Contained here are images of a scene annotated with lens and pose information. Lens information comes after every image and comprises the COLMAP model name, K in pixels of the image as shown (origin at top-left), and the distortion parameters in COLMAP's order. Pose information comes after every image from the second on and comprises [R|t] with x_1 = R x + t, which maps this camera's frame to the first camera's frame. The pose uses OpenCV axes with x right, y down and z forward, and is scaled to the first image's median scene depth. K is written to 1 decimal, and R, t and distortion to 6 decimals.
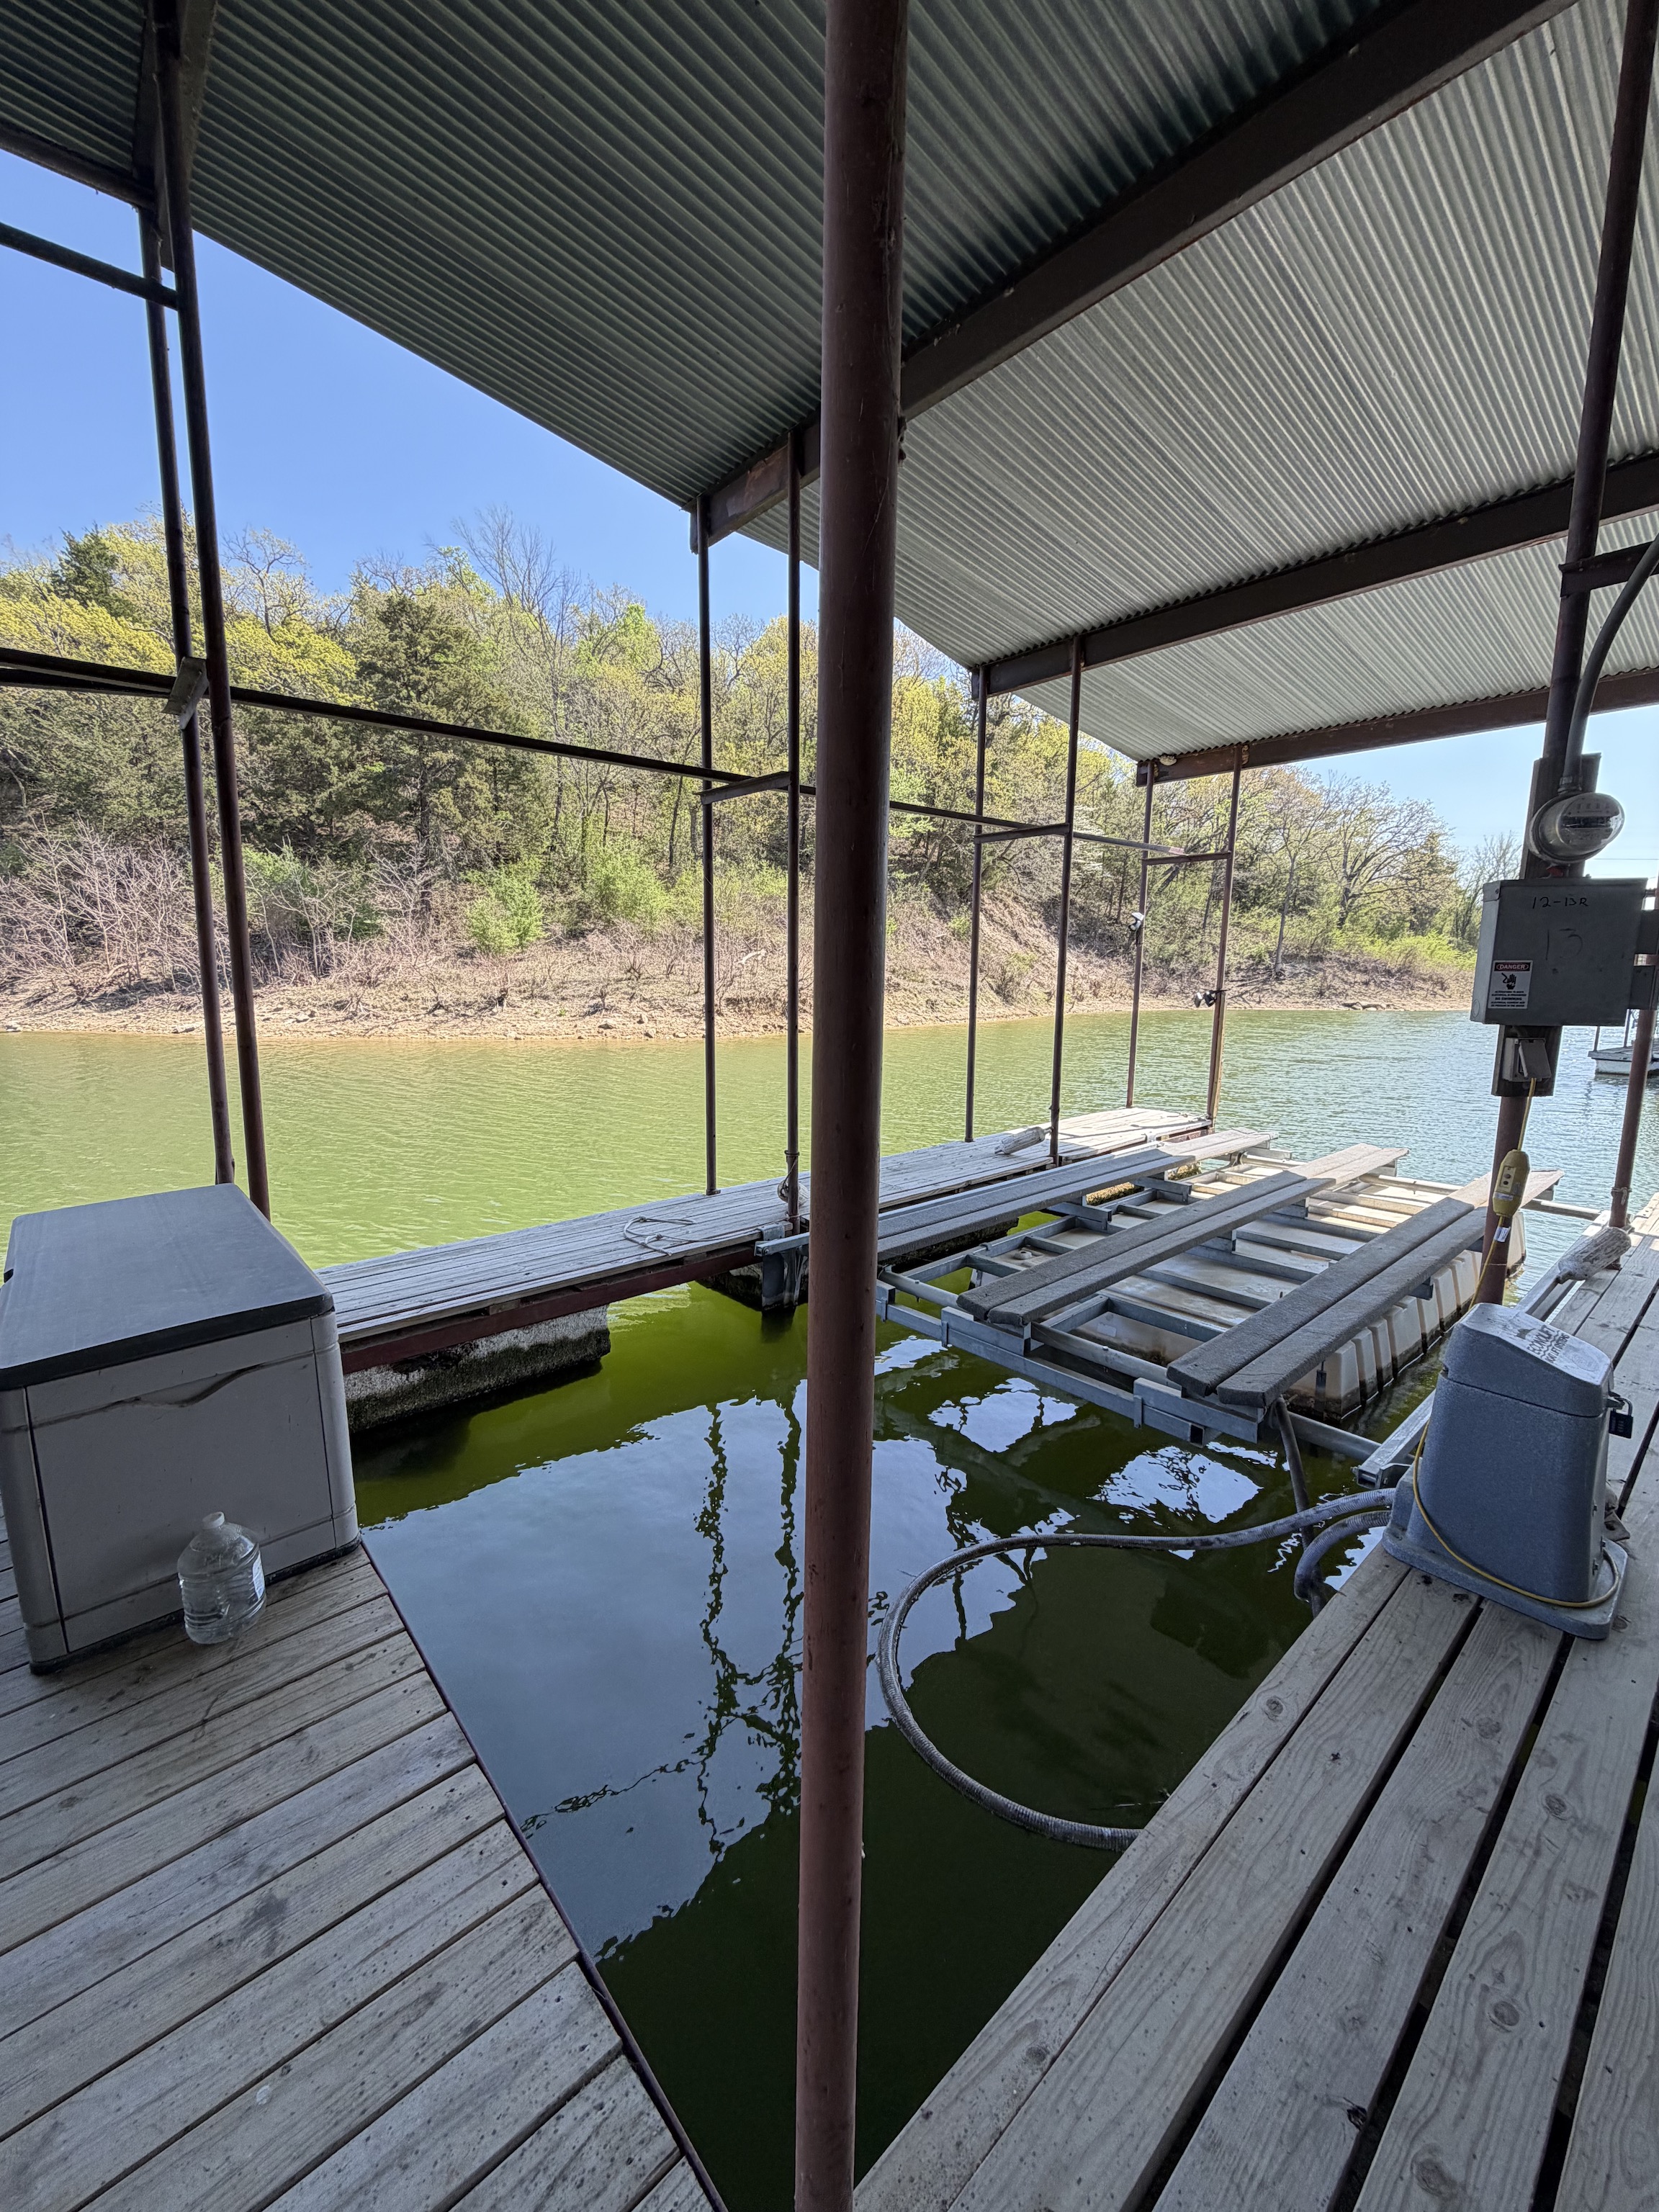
lens RADIAL K [[882.8, 0, 830.4], [0, 882.8, 1096.7], [0, 0, 1]] dist [-0.001511, -0.000339]
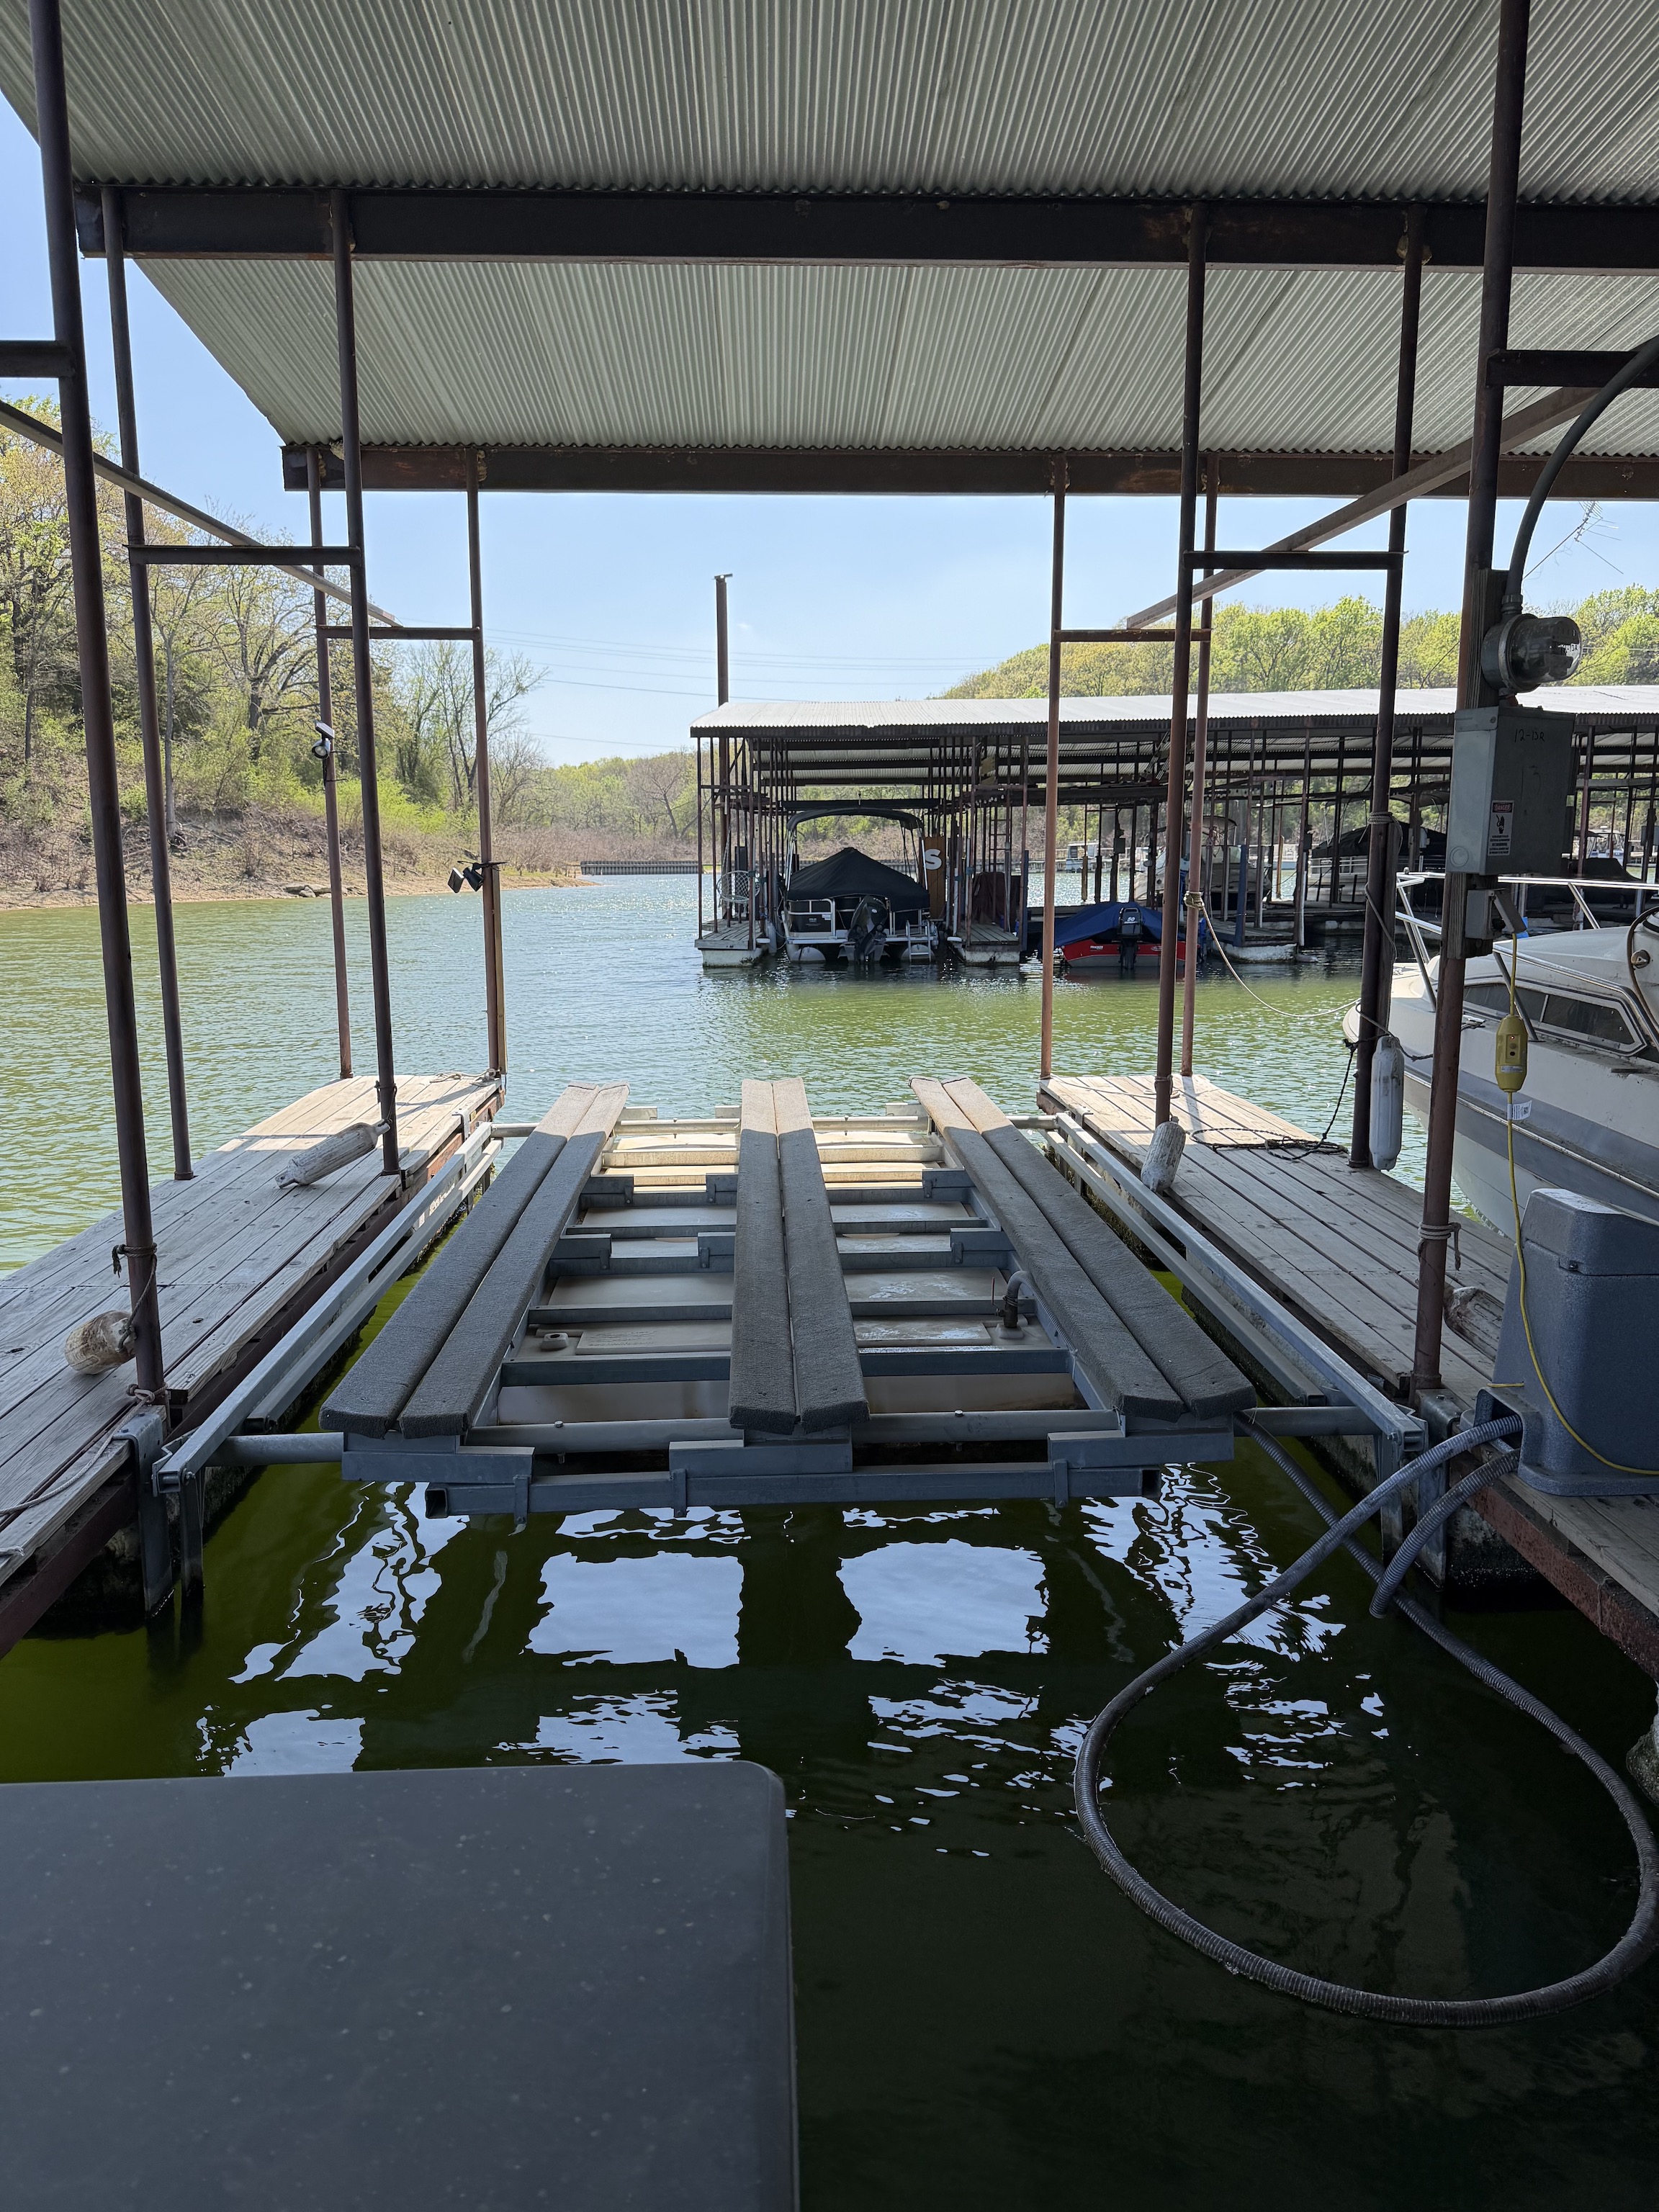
lens RADIAL K [[1557.0, 0, 830.1], [0, 1557.0, 1112.7], [0, 0, 1]] dist [0.010135, -0.016389]
pose [[0.629282, -0.143344, 0.763844, -0.070642], [0.117764, 0.989082, 0.088595, -0.005110], [-0.768203, 0.034202, 0.639292, 0.042946]]
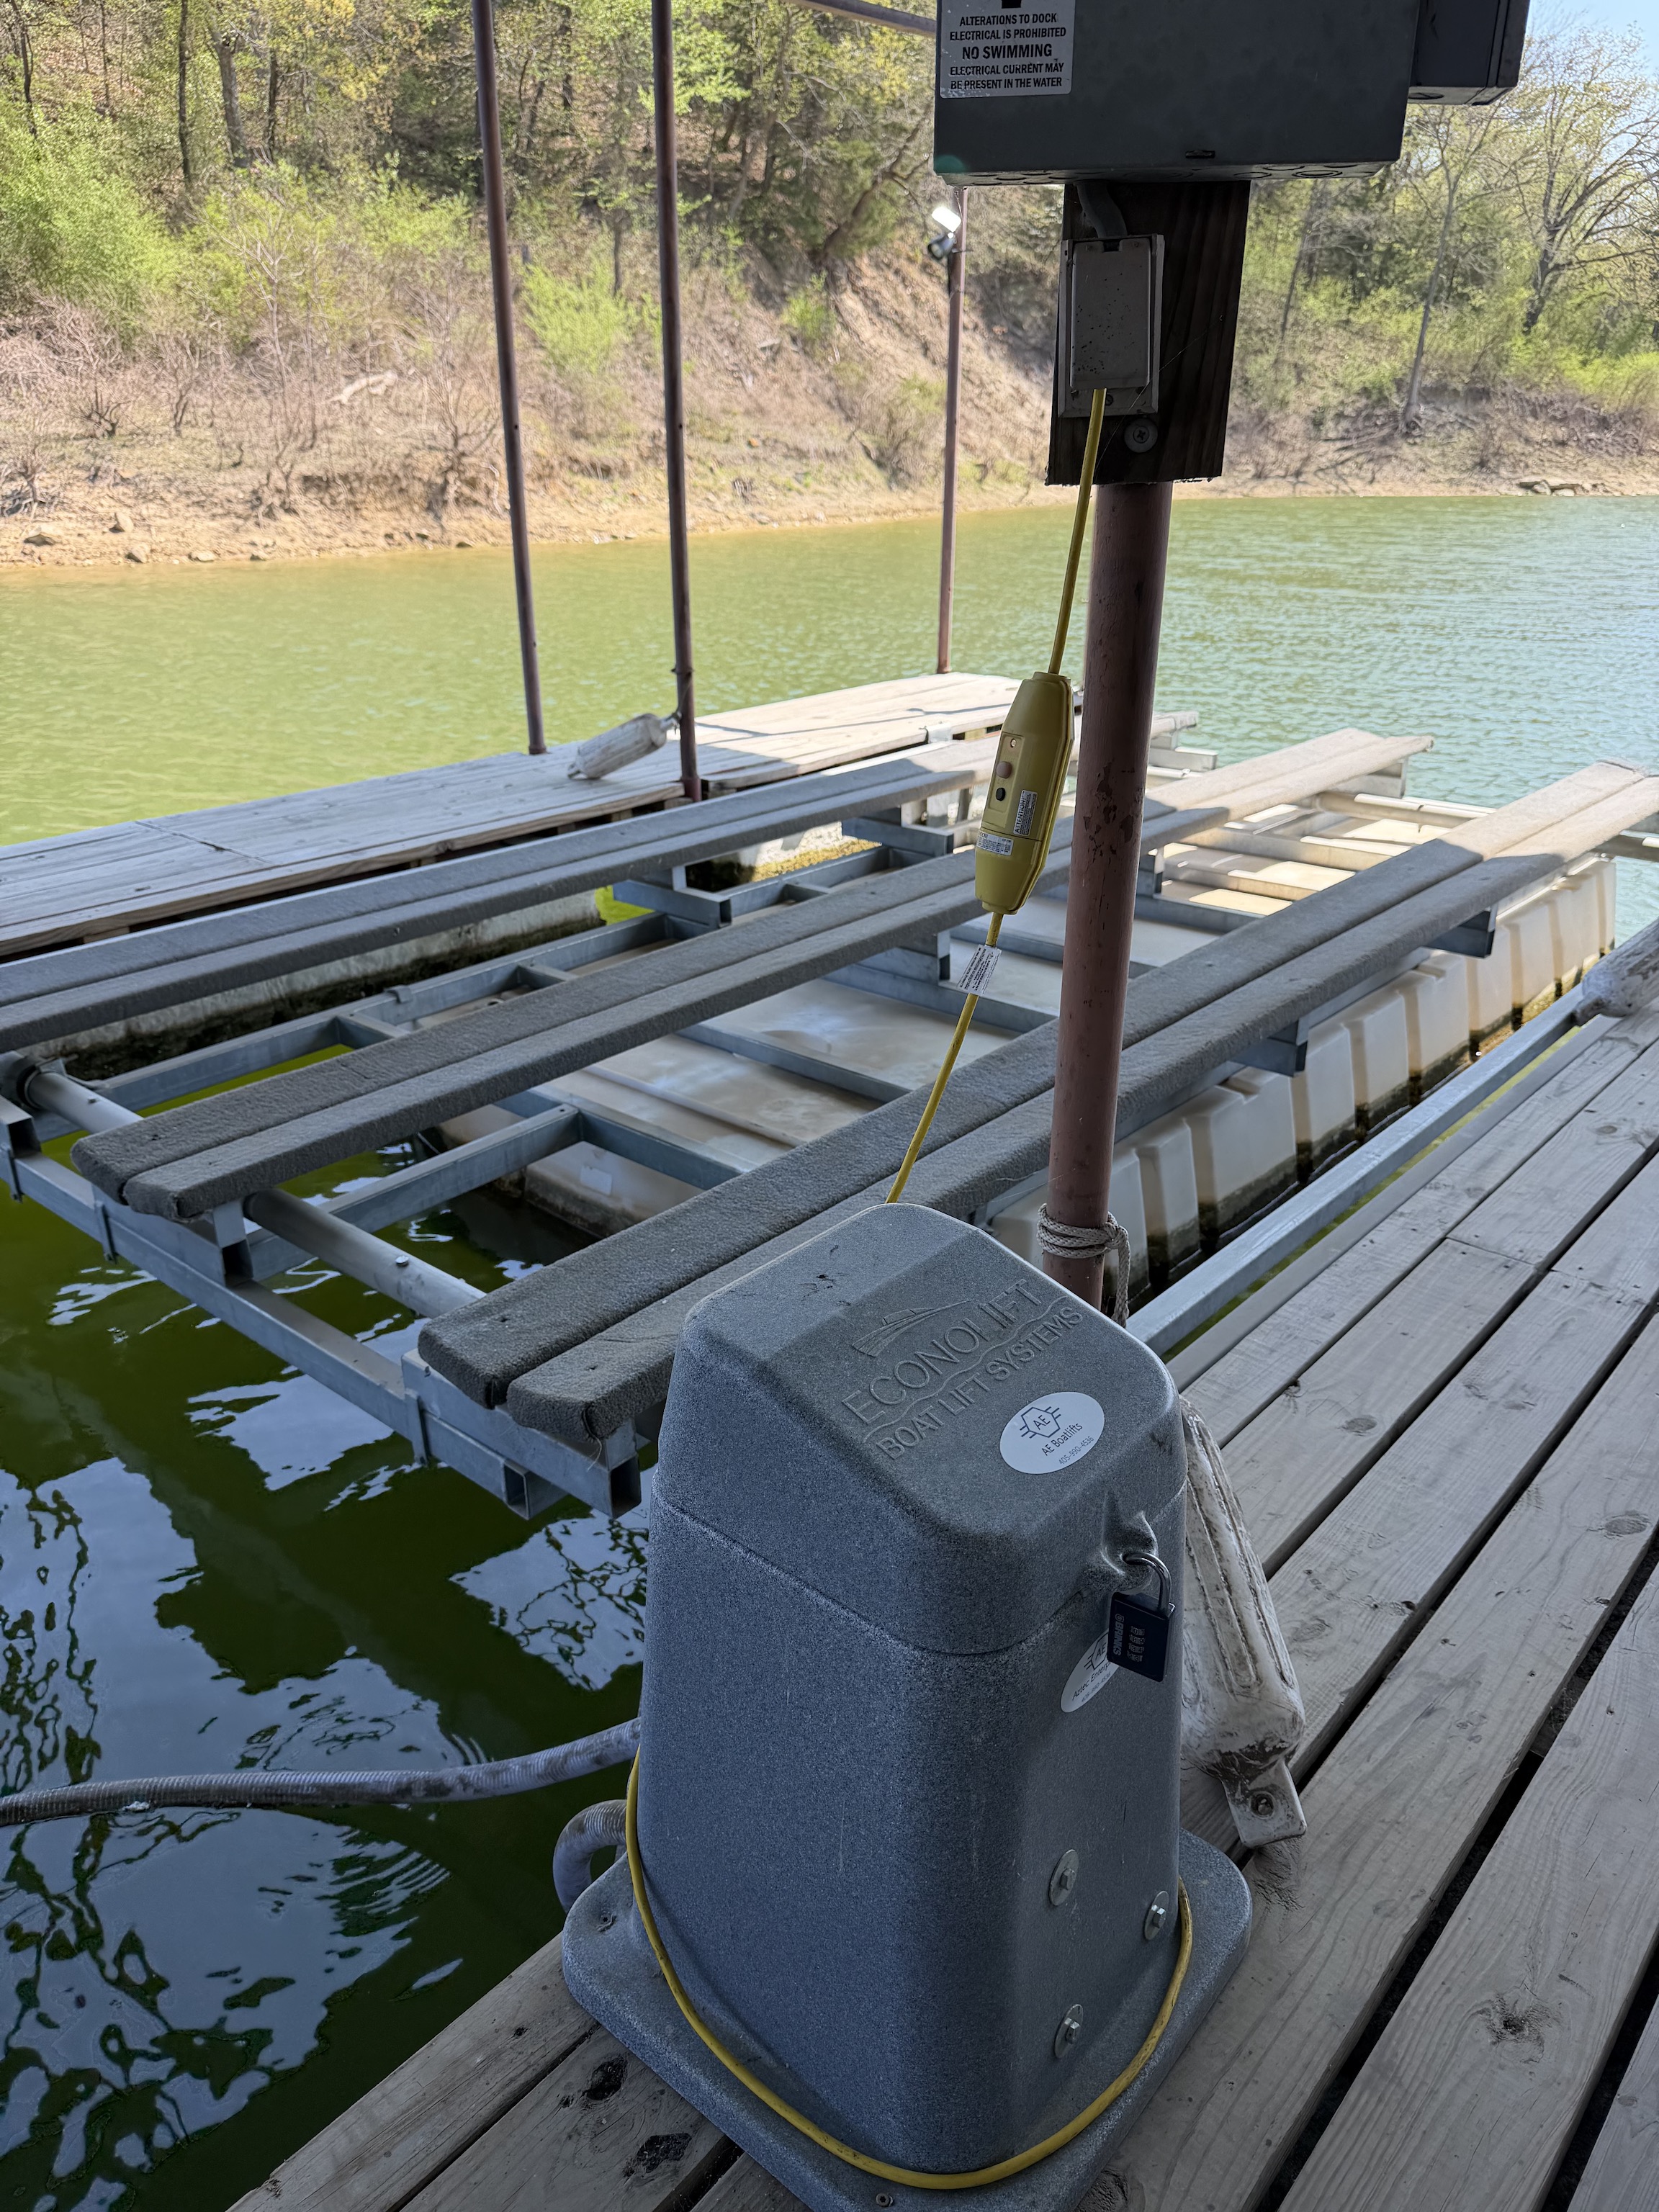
lens RADIAL K [[1557.0, 0, 831.9], [0, 1557.0, 1124.3], [0, 0, 1]] dist [0.010135, -0.016389]
pose [[0.991758, -0.059035, 0.113711, 0.052514], [0.025858, 0.961483, 0.273645, 0.004853], [-0.125486, -0.268449, 0.955086, 0.040264]]
